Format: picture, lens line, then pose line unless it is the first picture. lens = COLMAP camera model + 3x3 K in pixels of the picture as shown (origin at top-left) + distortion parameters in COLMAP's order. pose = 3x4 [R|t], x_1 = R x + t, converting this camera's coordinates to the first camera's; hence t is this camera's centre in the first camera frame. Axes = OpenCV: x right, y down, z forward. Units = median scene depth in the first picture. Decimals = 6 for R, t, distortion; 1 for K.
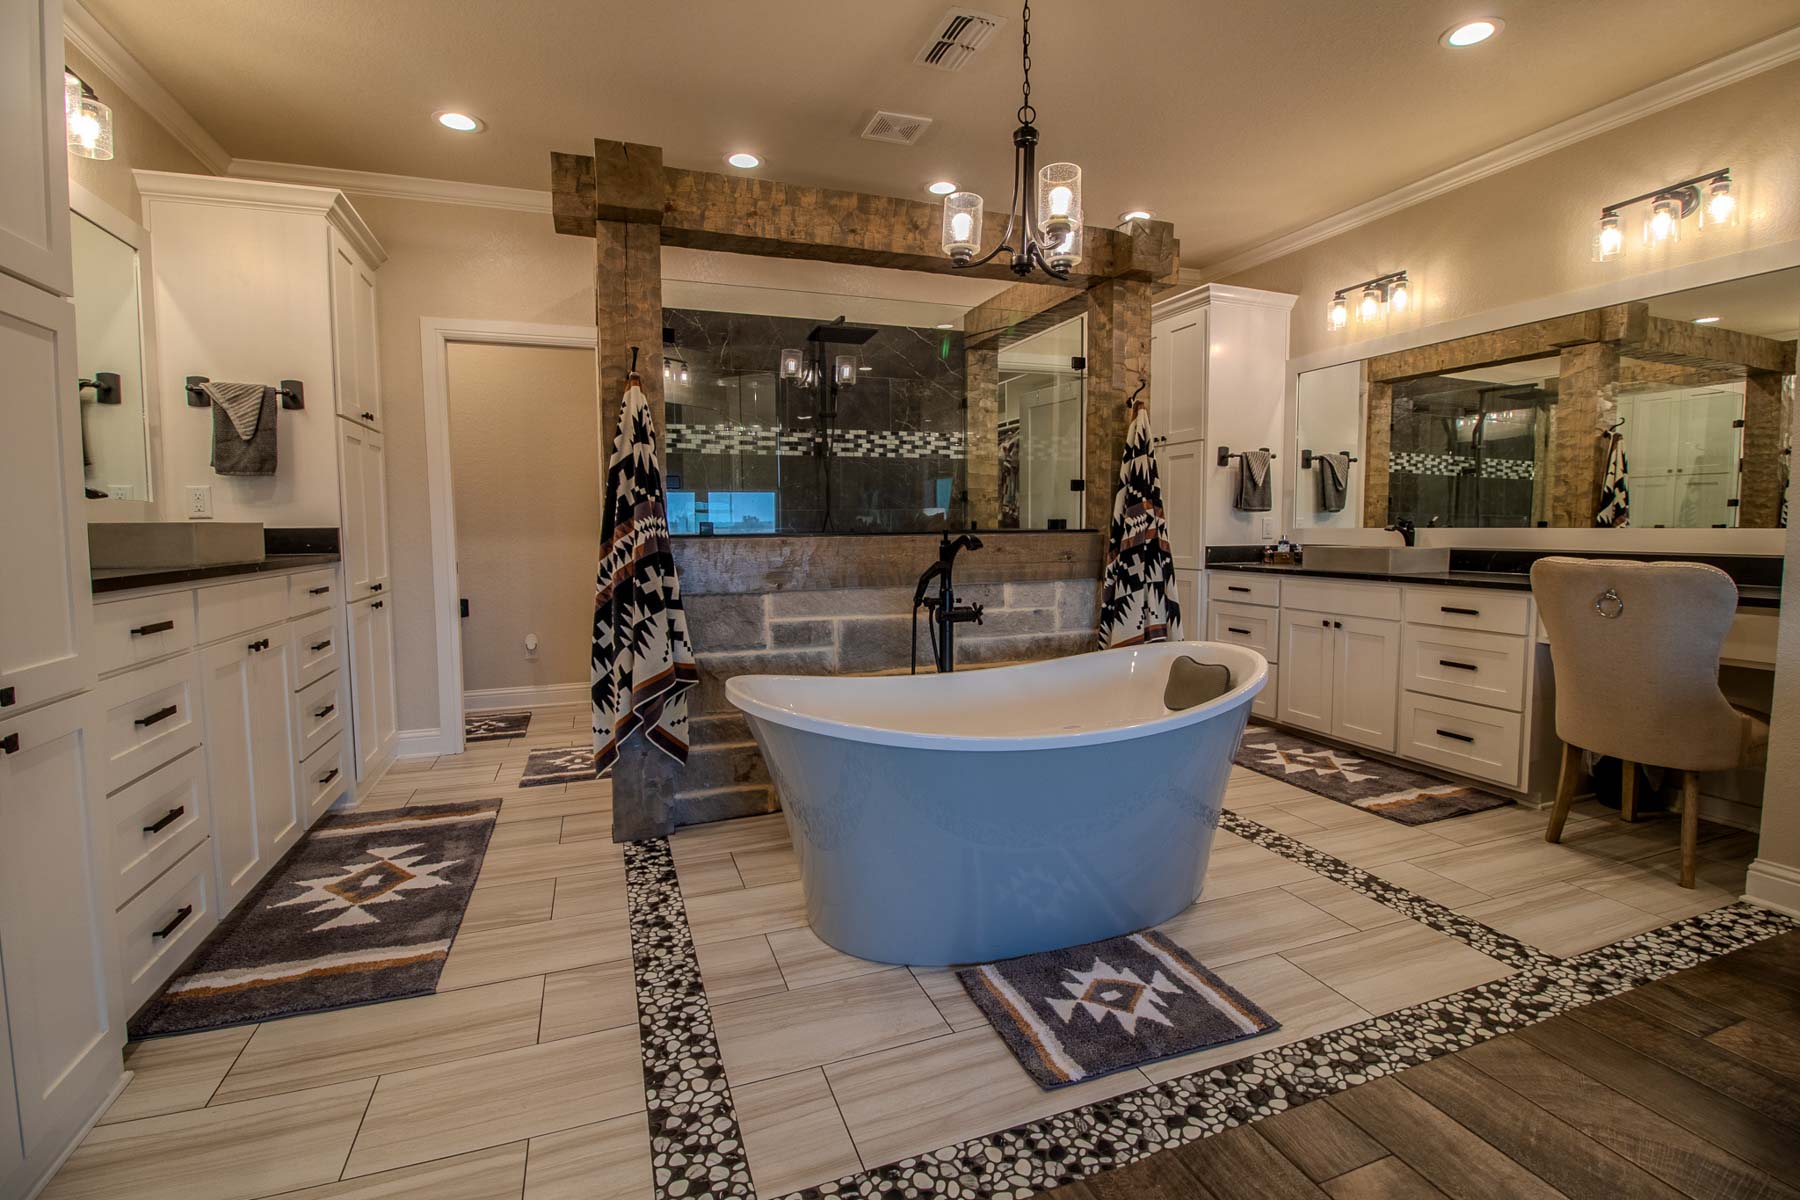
lens RADIAL K [[835.8, 0, 910.4], [0, 835.8, 584.7], [0, 0, 1]] dist [0.005196, -0.016099]
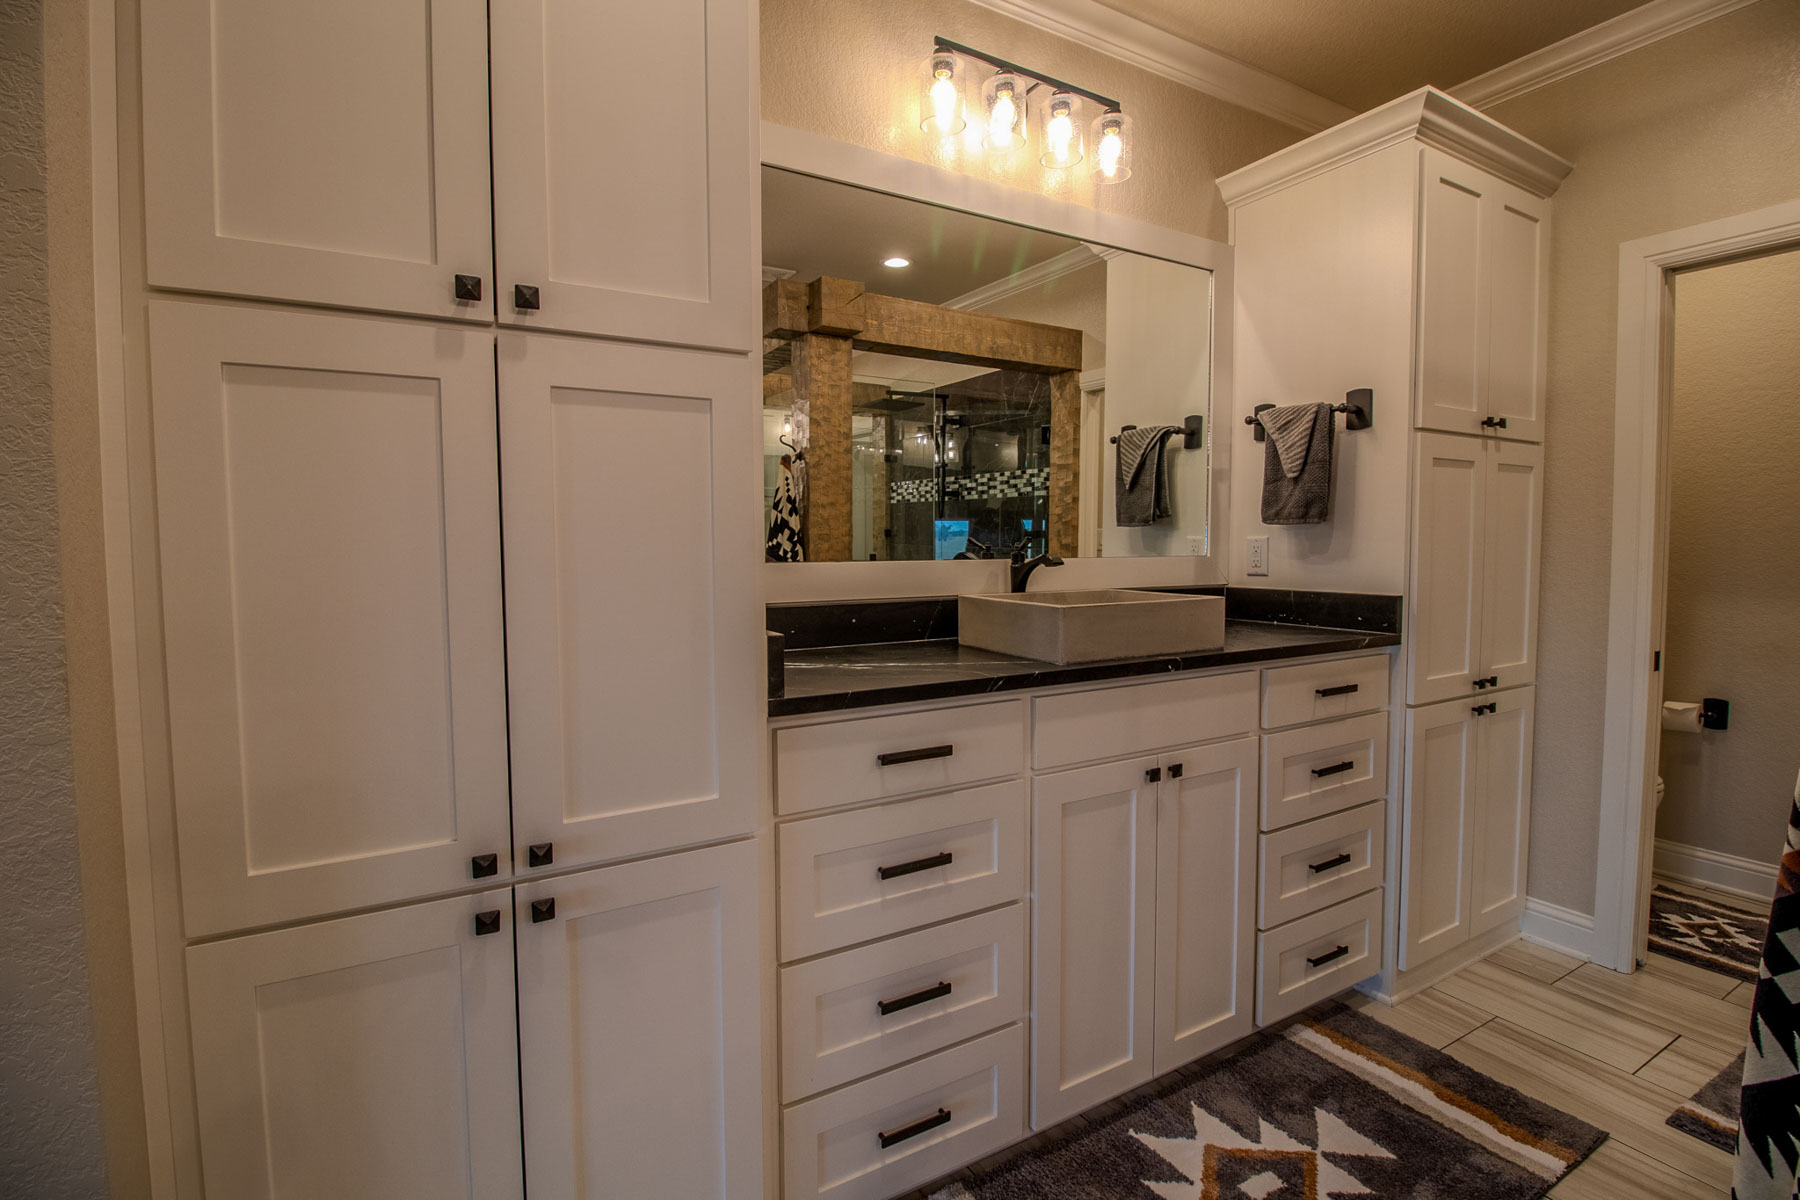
lens RADIAL K [[835.8, 0, 910.4], [0, 835.8, 584.7], [0, 0, 1]] dist [0.005196, -0.016099]
pose [[0.172614, 0.058970, -0.983223, -0.088187], [-0.068309, 0.996520, 0.047775, -0.085070], [0.982618, 0.058916, 0.176041, 0.501659]]
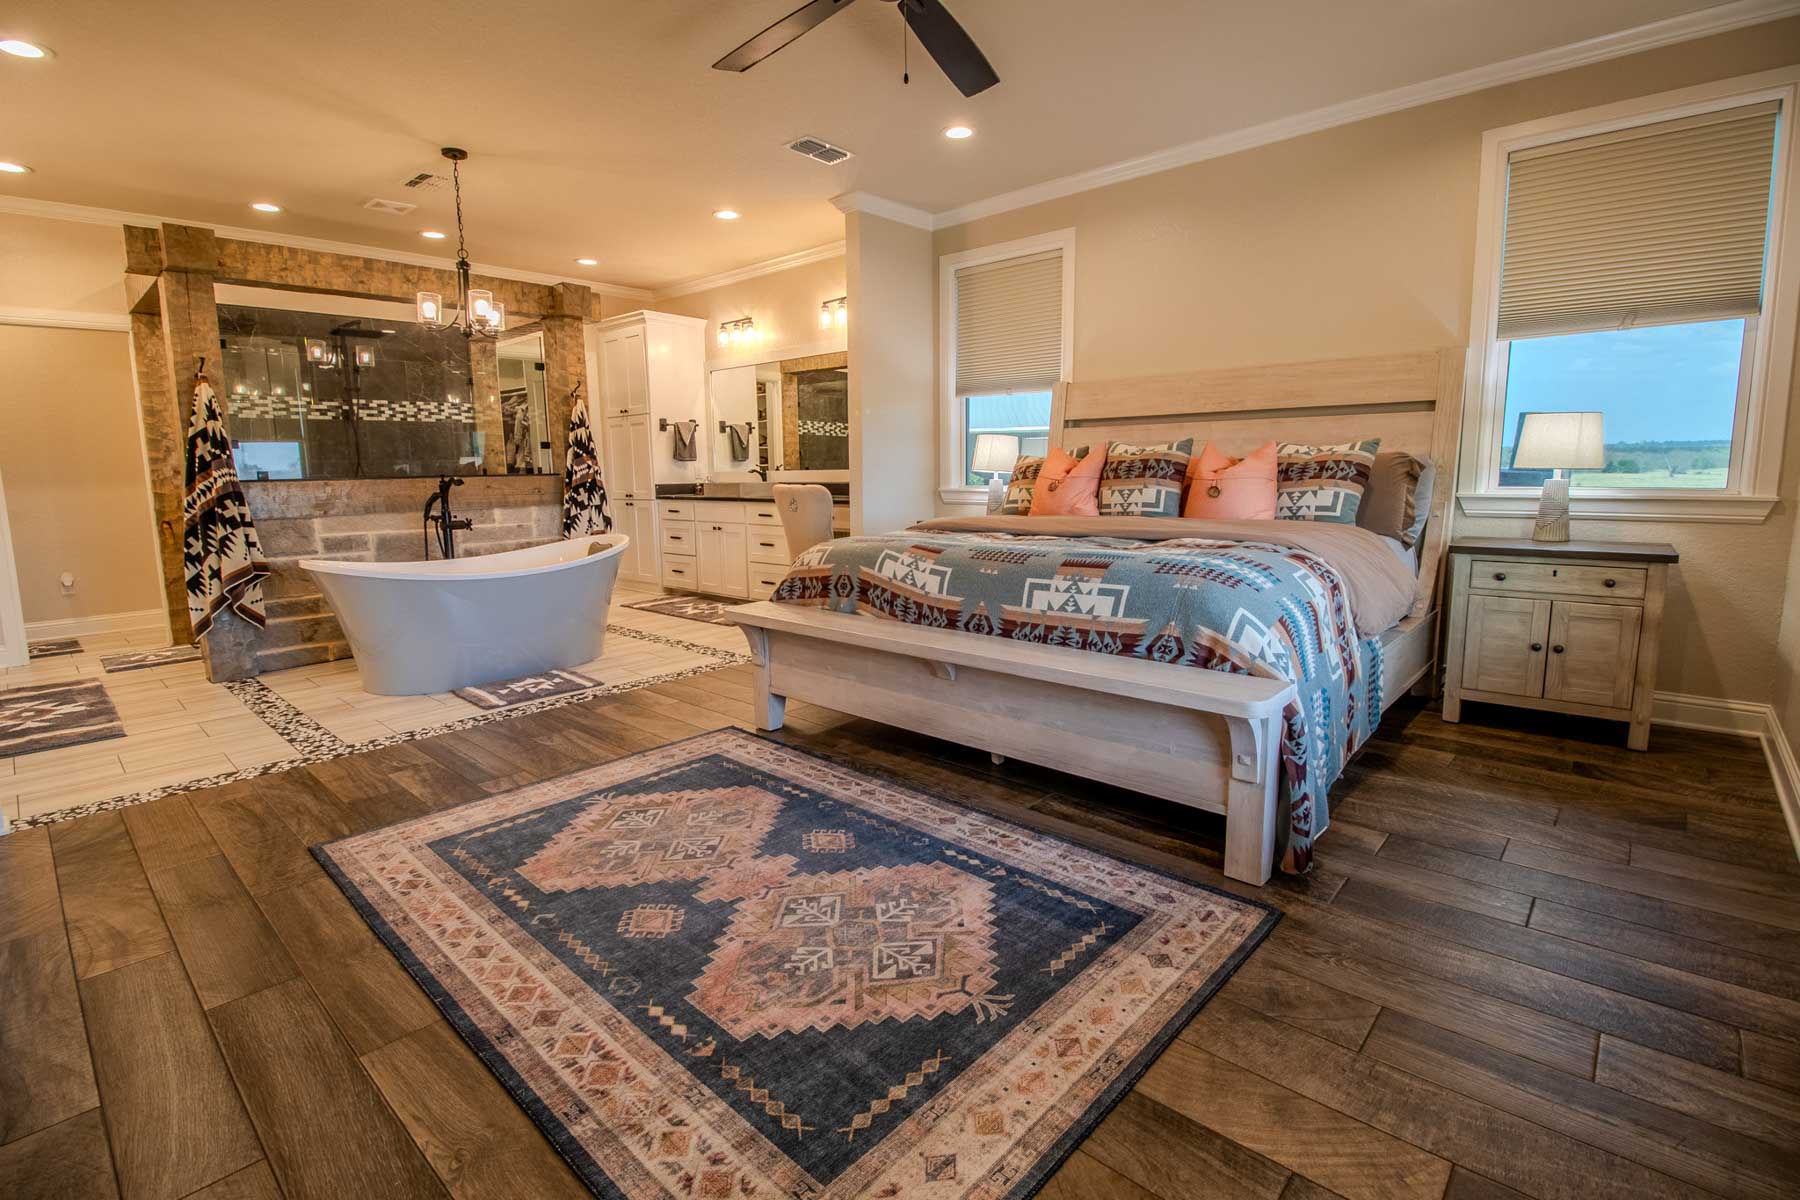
lens RADIAL K [[835.8, 0, 910.4], [0, 835.8, 584.7], [0, 0, 1]] dist [0.005196, -0.016099]
pose [[0.887698, -0.070574, 0.454985, 0.090516], [0.041427, 0.996417, 0.073732, 0.064787], [-0.458559, -0.046603, 0.887441, -0.856902]]
